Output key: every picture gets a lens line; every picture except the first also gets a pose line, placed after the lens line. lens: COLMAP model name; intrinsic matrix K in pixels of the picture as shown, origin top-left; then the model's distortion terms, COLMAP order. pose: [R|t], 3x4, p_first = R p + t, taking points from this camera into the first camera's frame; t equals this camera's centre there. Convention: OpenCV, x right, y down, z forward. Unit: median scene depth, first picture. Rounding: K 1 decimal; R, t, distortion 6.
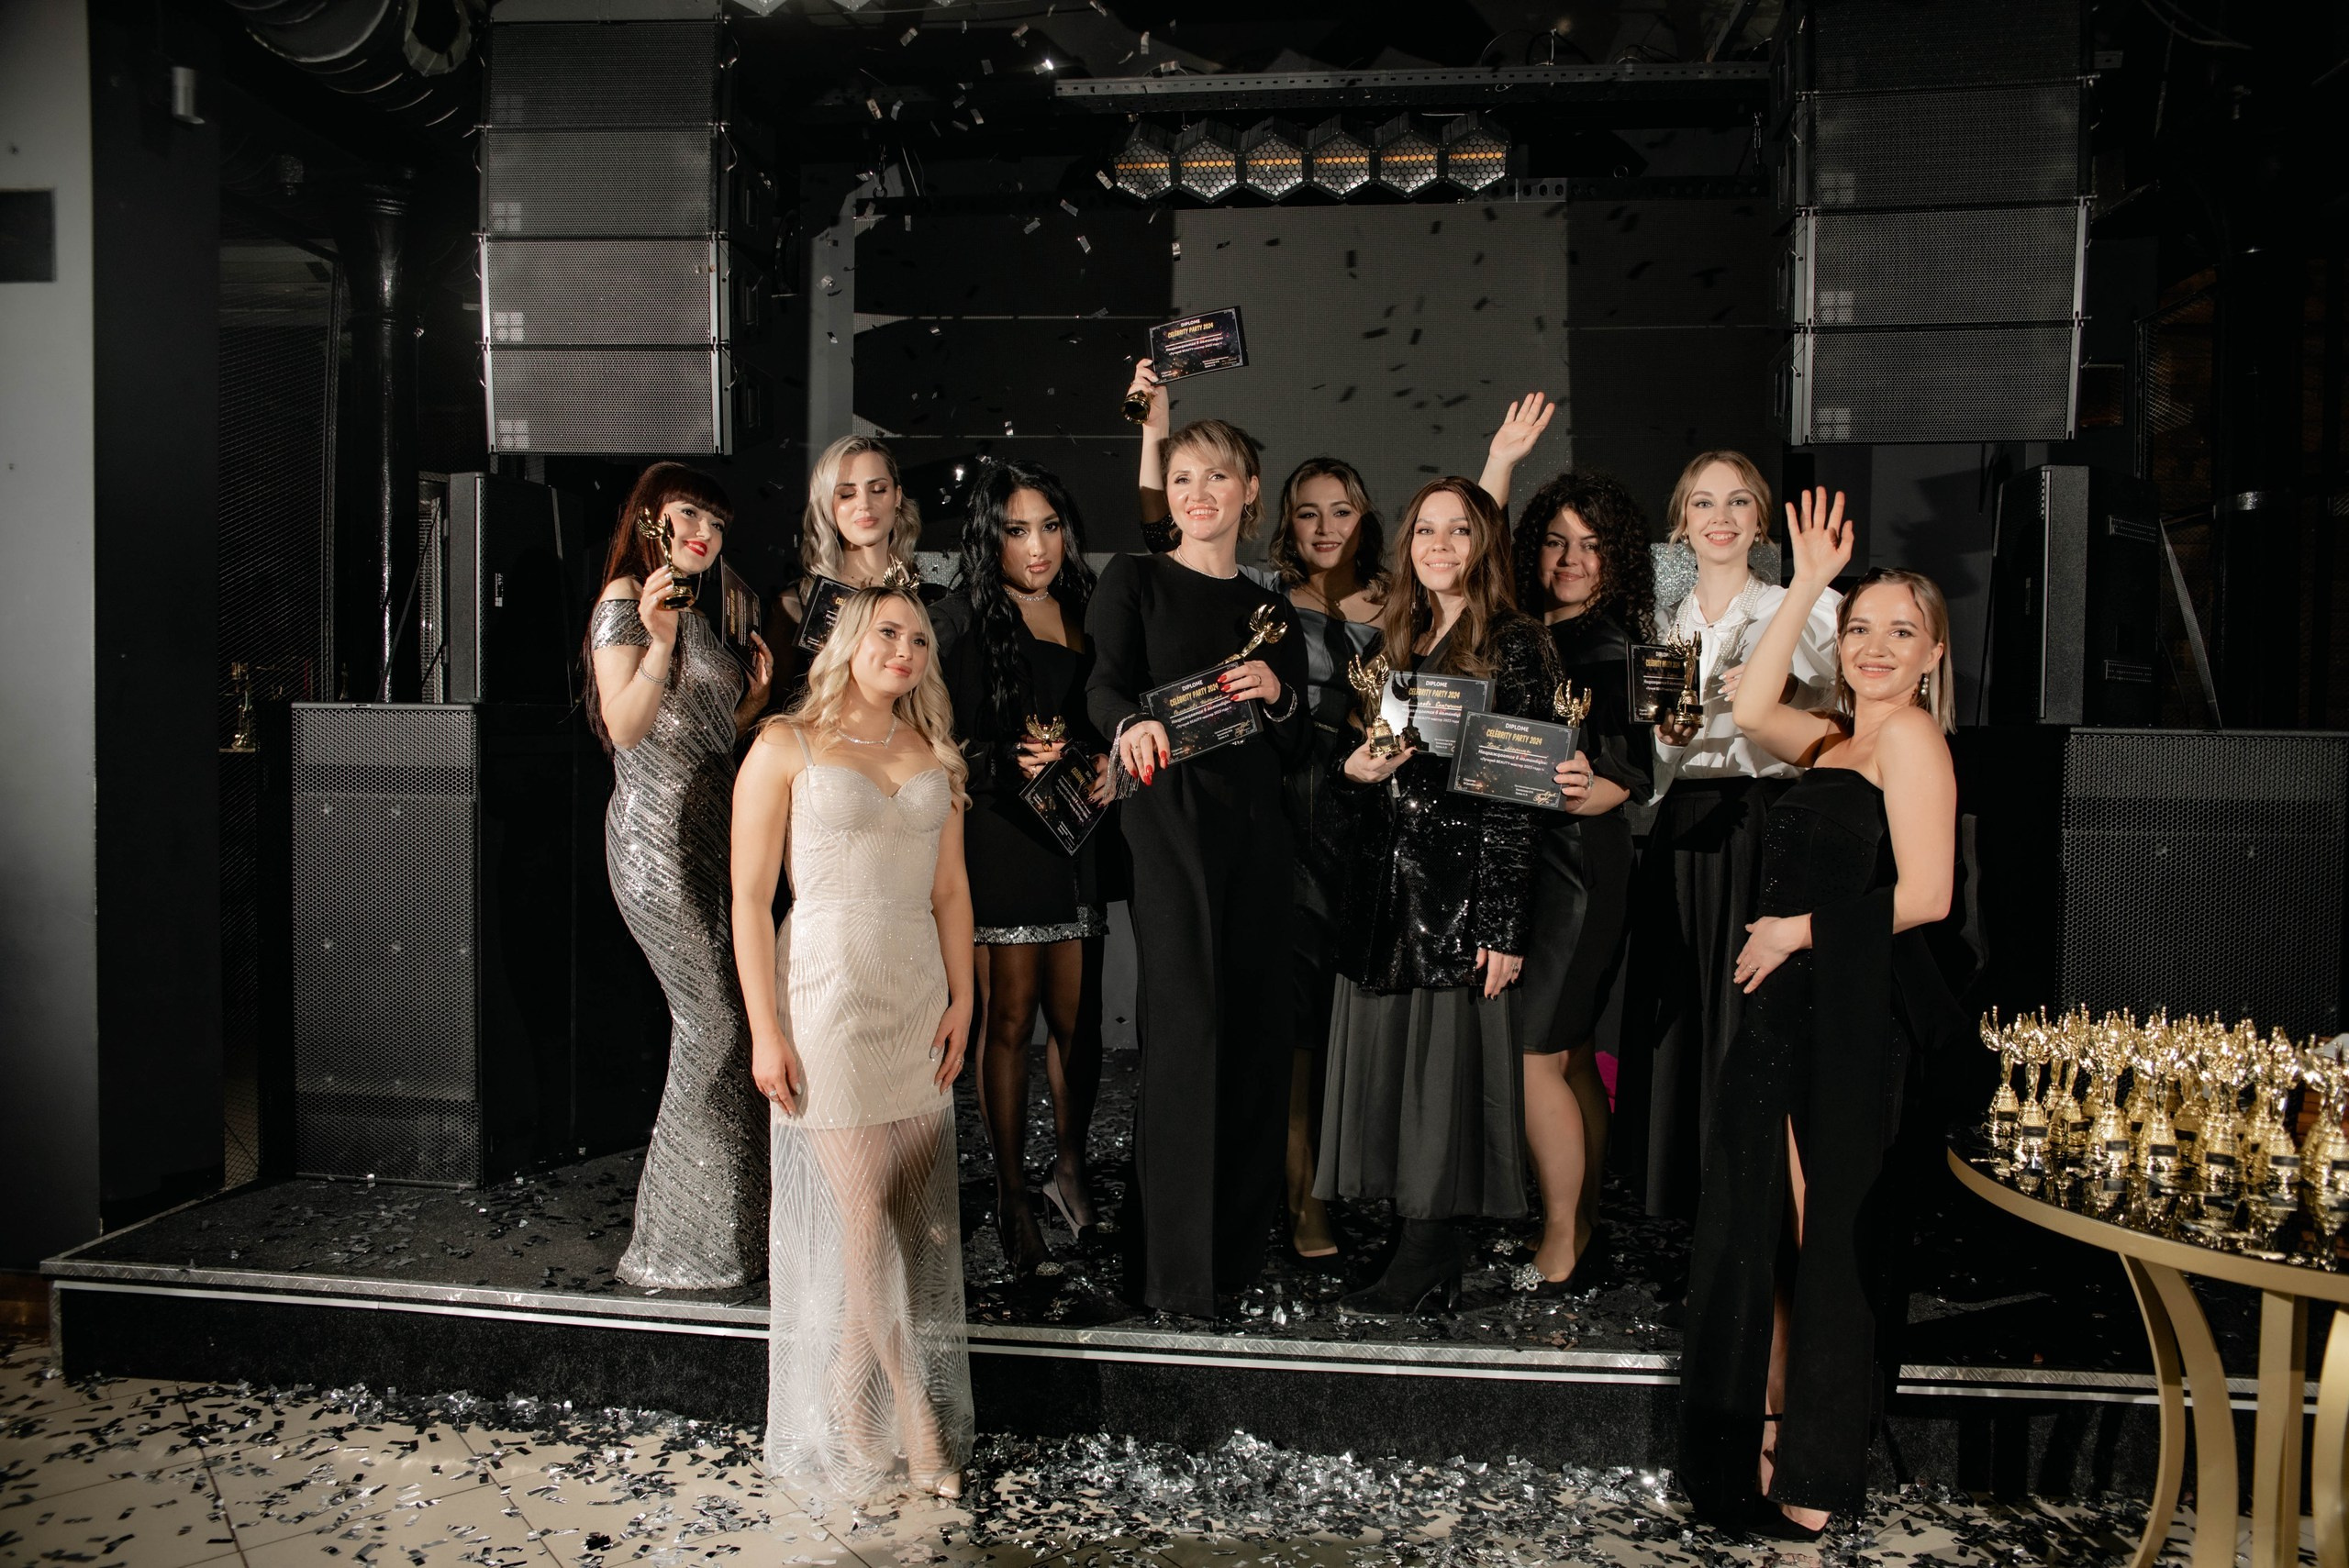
lens RADIAL K [[1590.8, 0, 1175.1], [0, 1590.8, 776.8], [0, 0, 1]] dist [-0.107682, 0.092156]
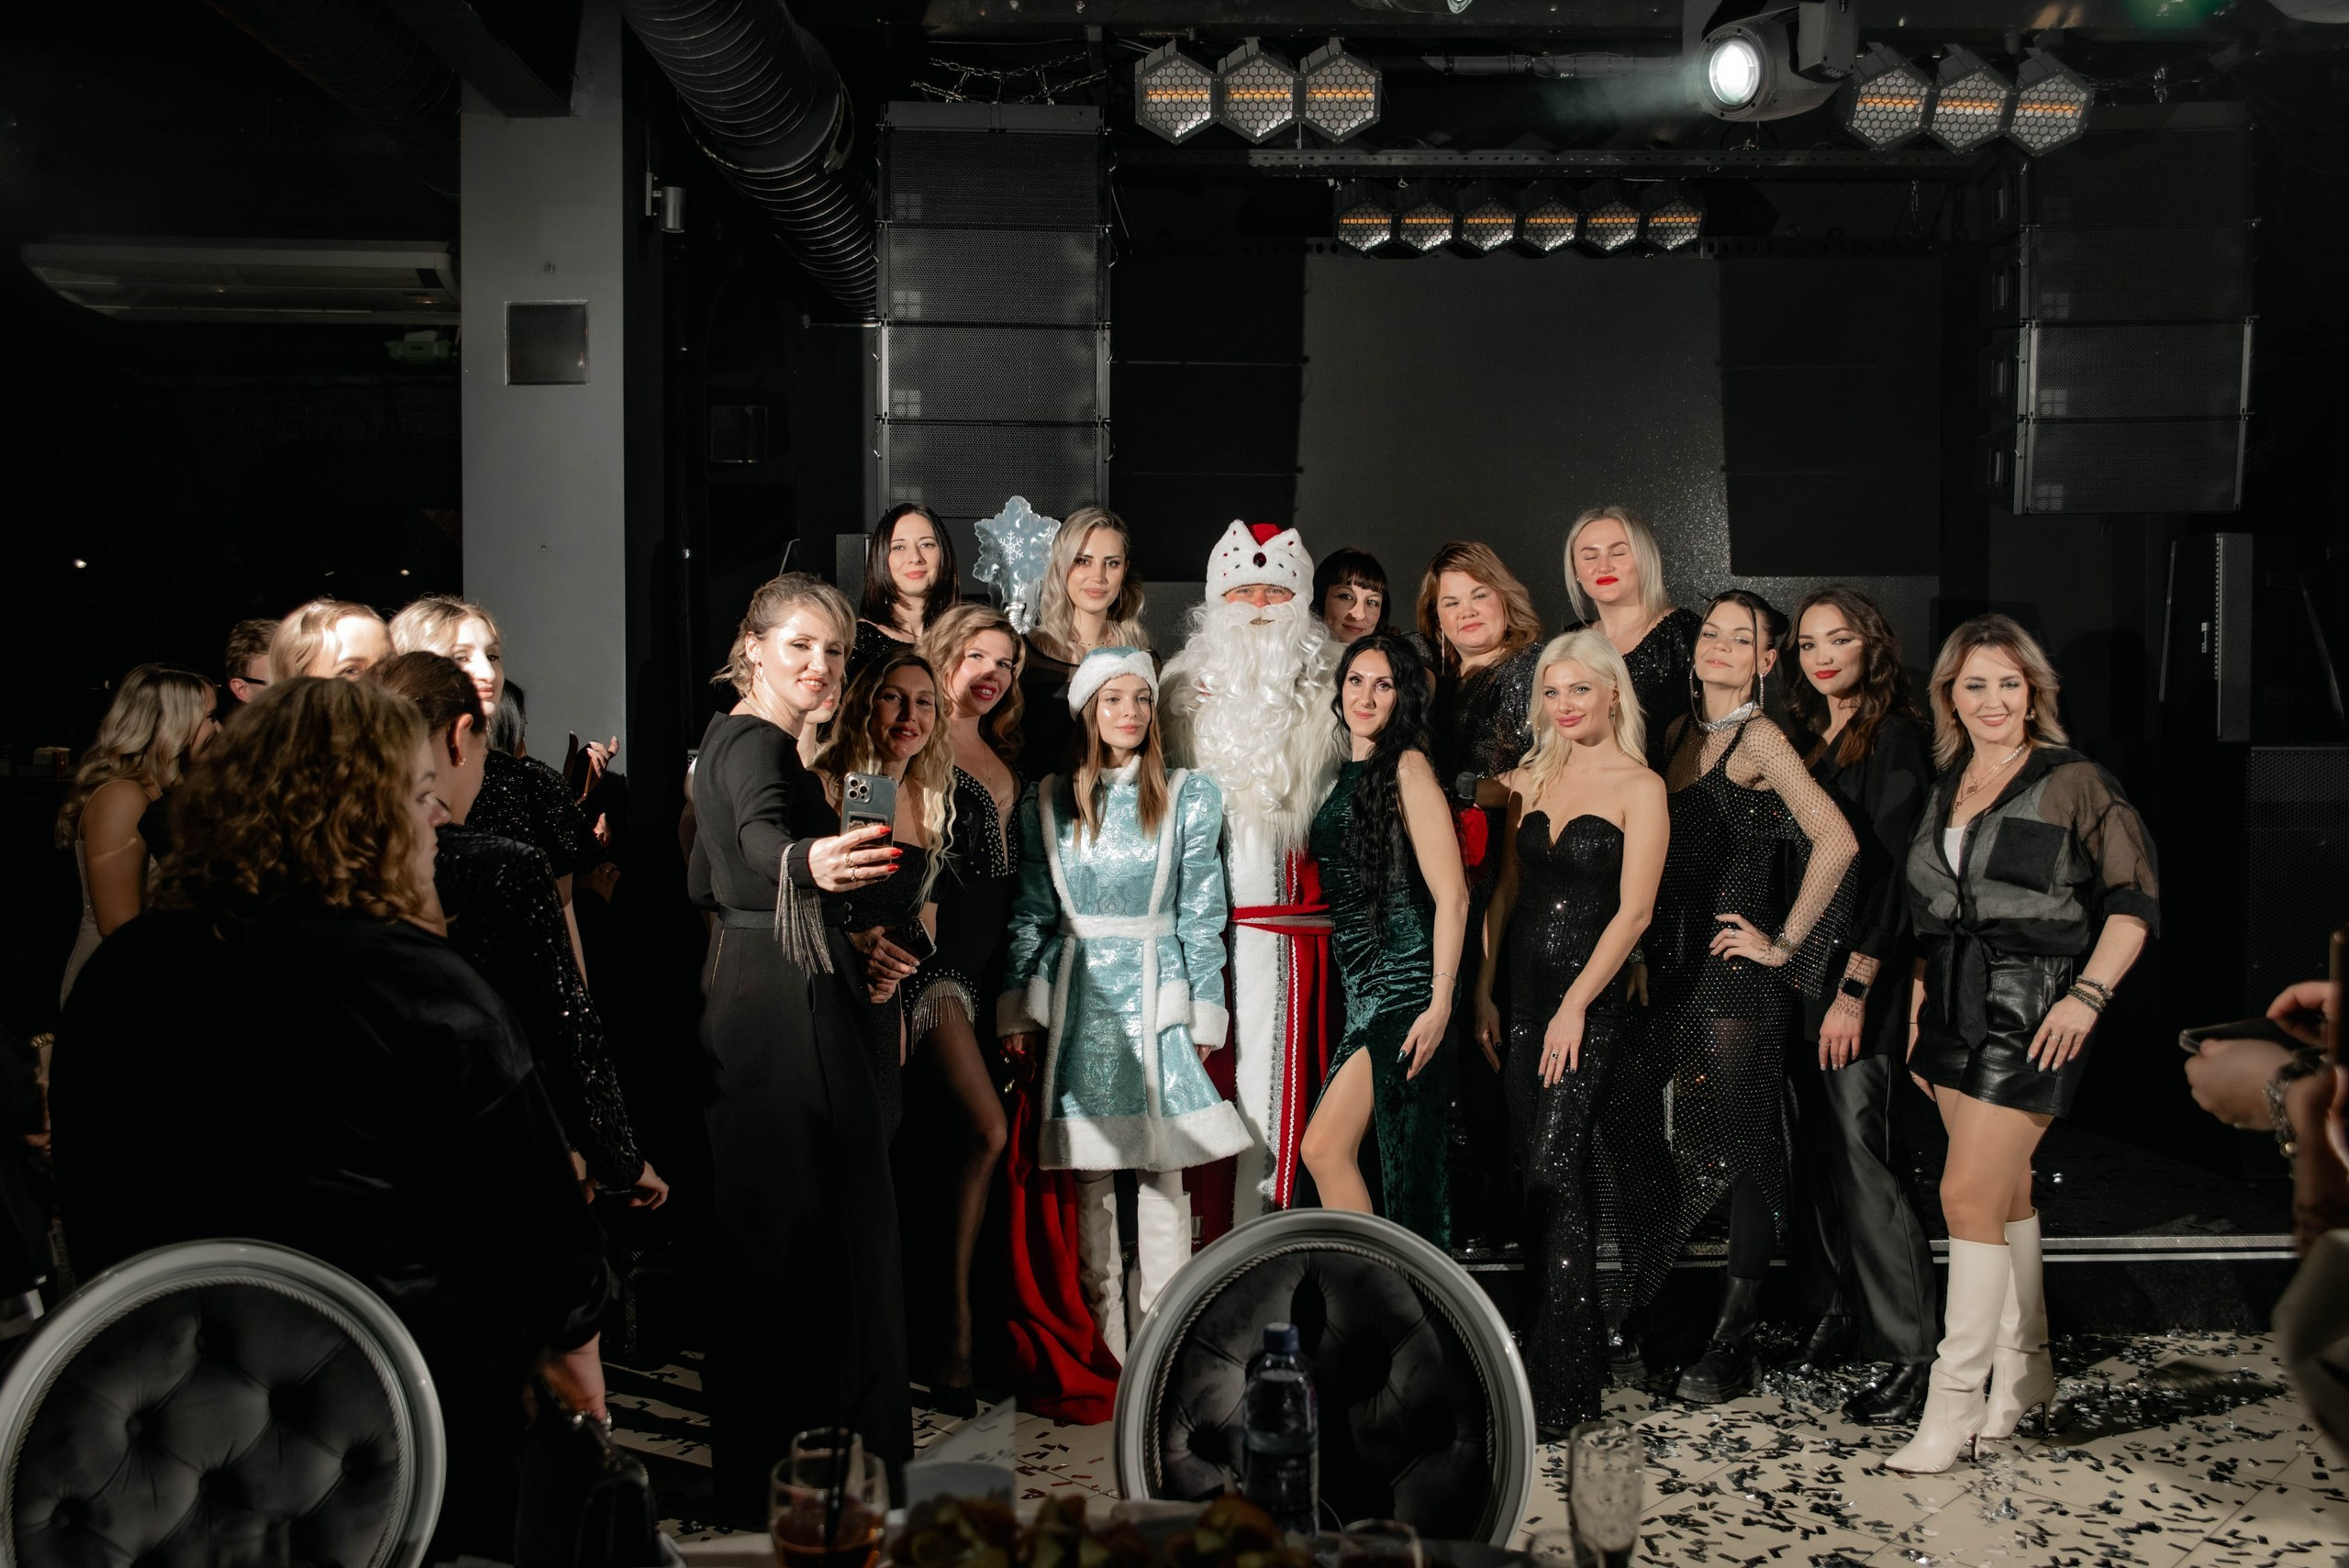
lens RADIAL K [[1990.7, 0, 1174.5], [0, 1990.7, 784.0], [0, 0, 1]] dist [-0.082887, 0.103540]
pose [[0.992903, -0.021311, 0.117001, -0.416105], [0.020888, 0.999770, 0.004836, -0.023948], [-0.117077, -0.002358, 0.993120, -0.417965]]
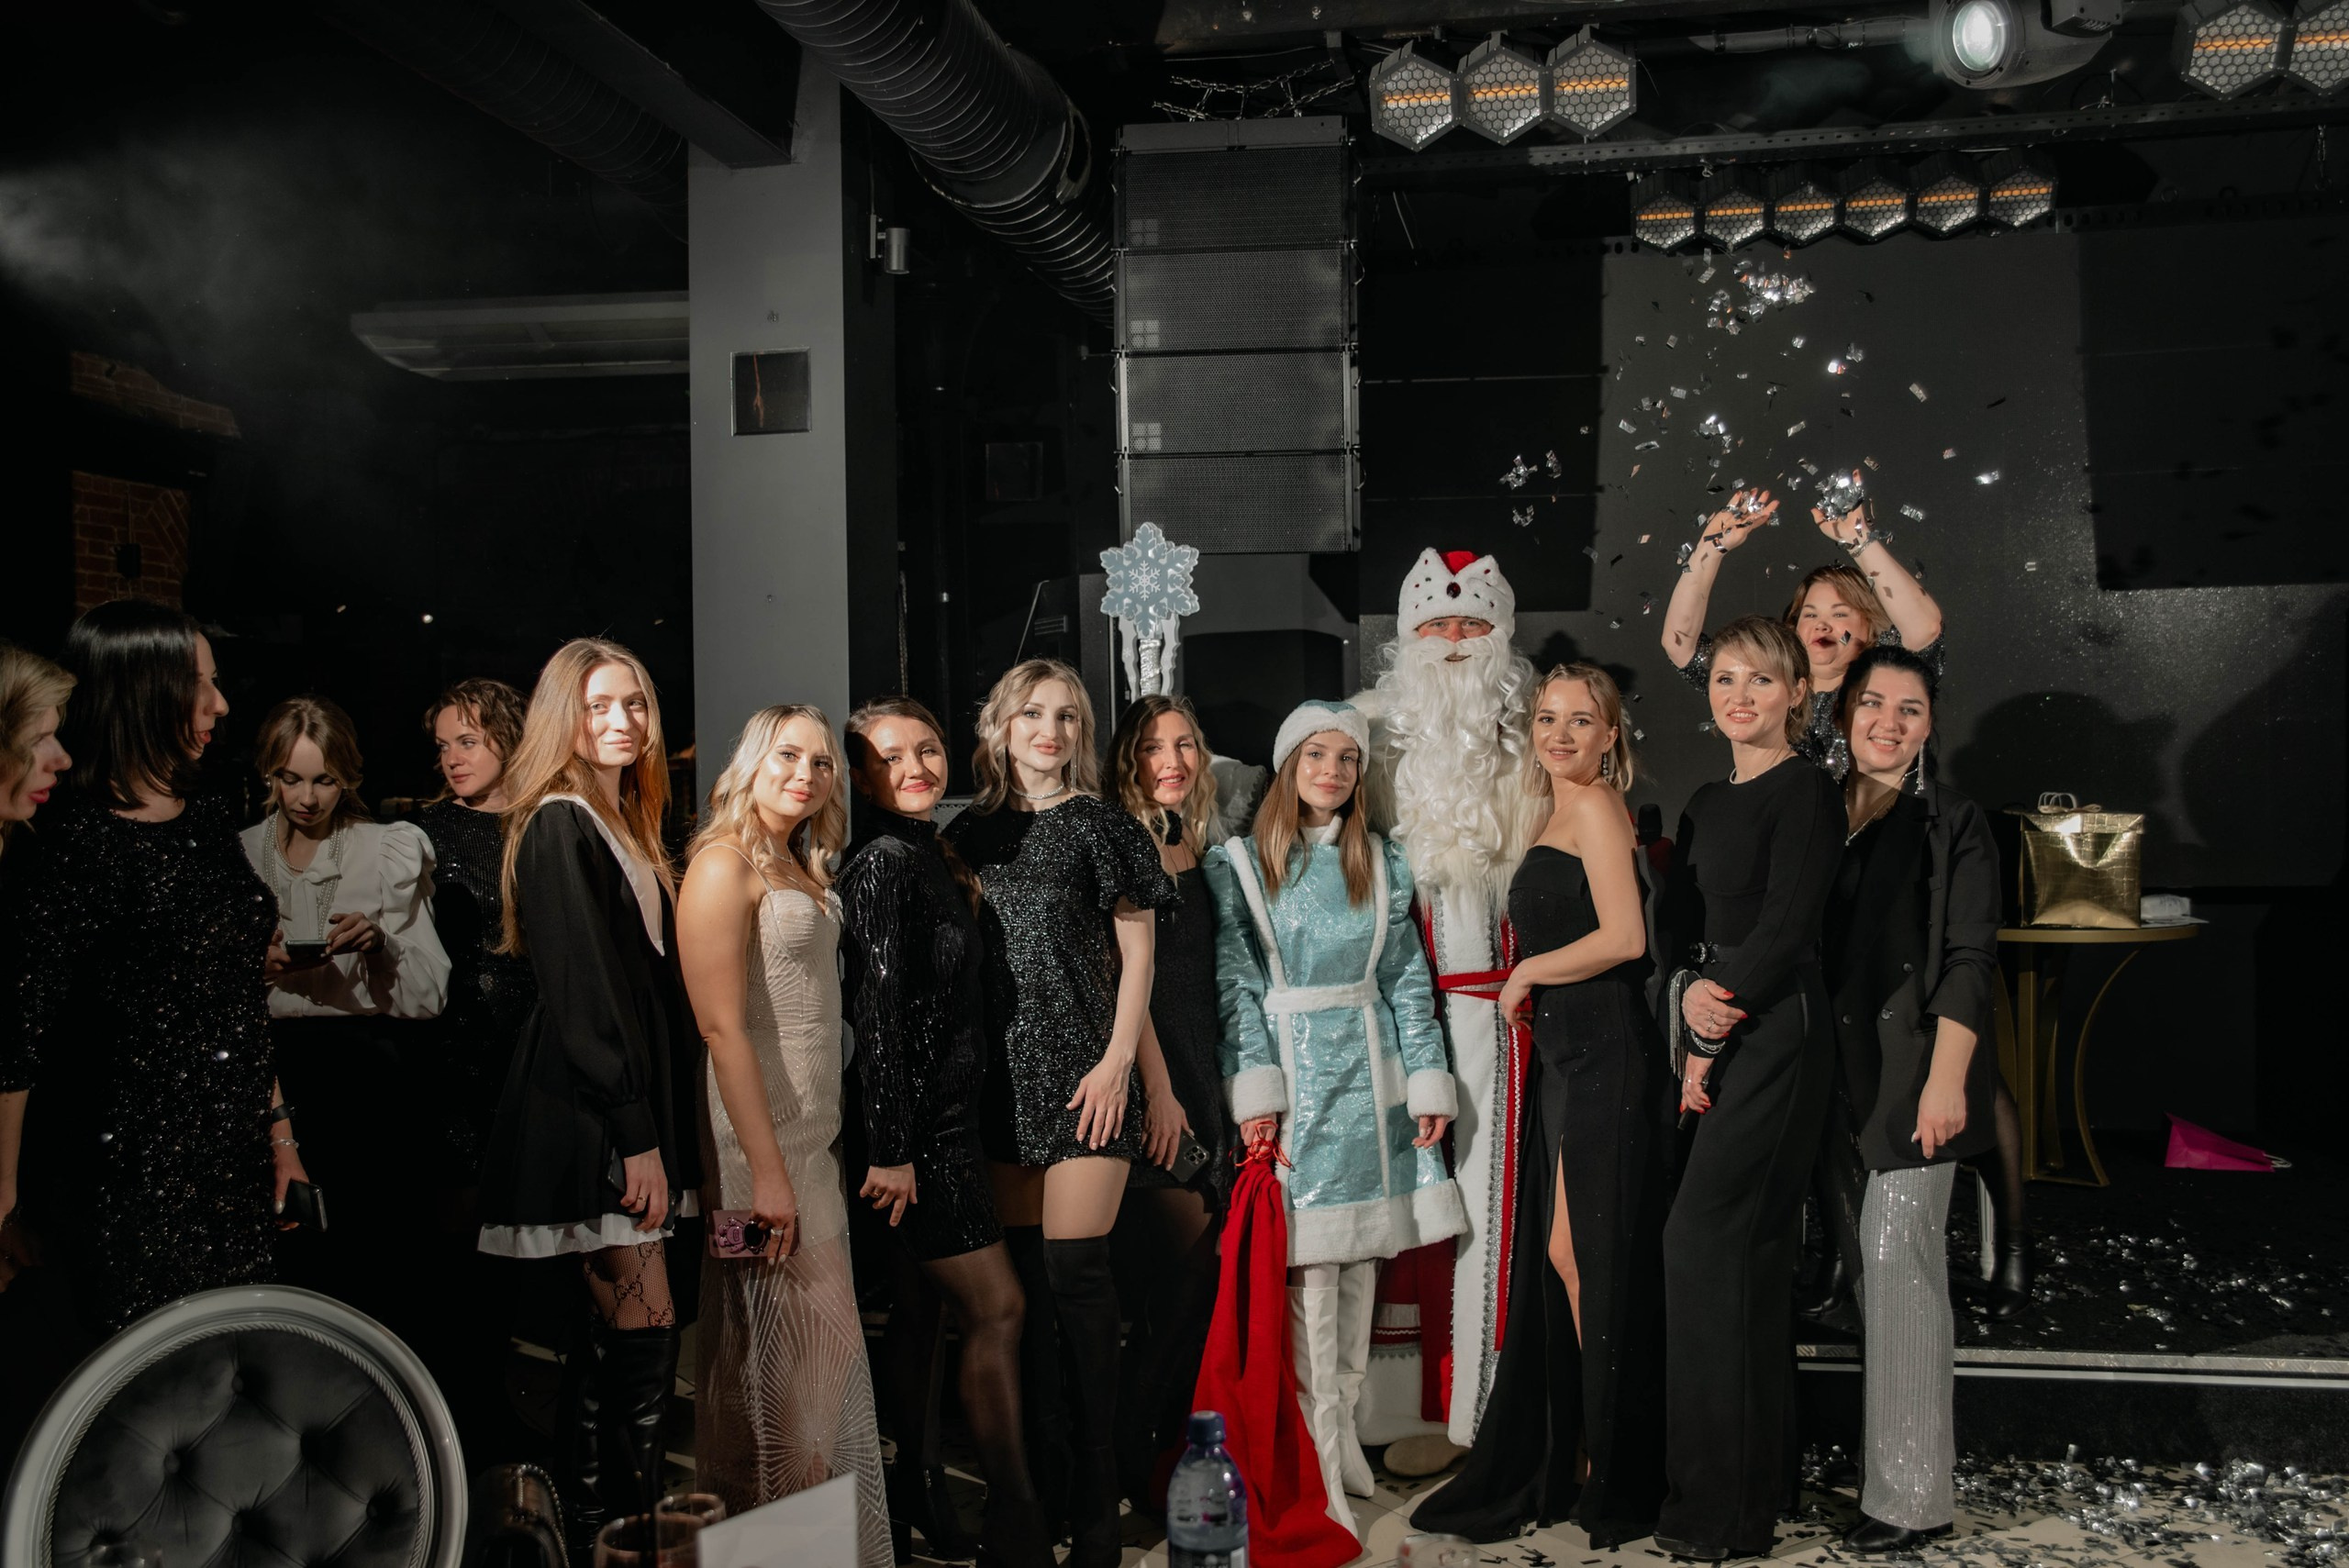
lens RADIAL K [[2114.1, 0, 1174.5], [0, 2114.1, 784.0], [0, 0, 1]] dist [-0.076700, 0.129289]
pose [[0.996615, -0.030166, -0.076478, -0.311512], [0.028705, 0.999385, -0.020136, -0.025018], [0.077038, 0.017873, 0.996868, -0.427078]]
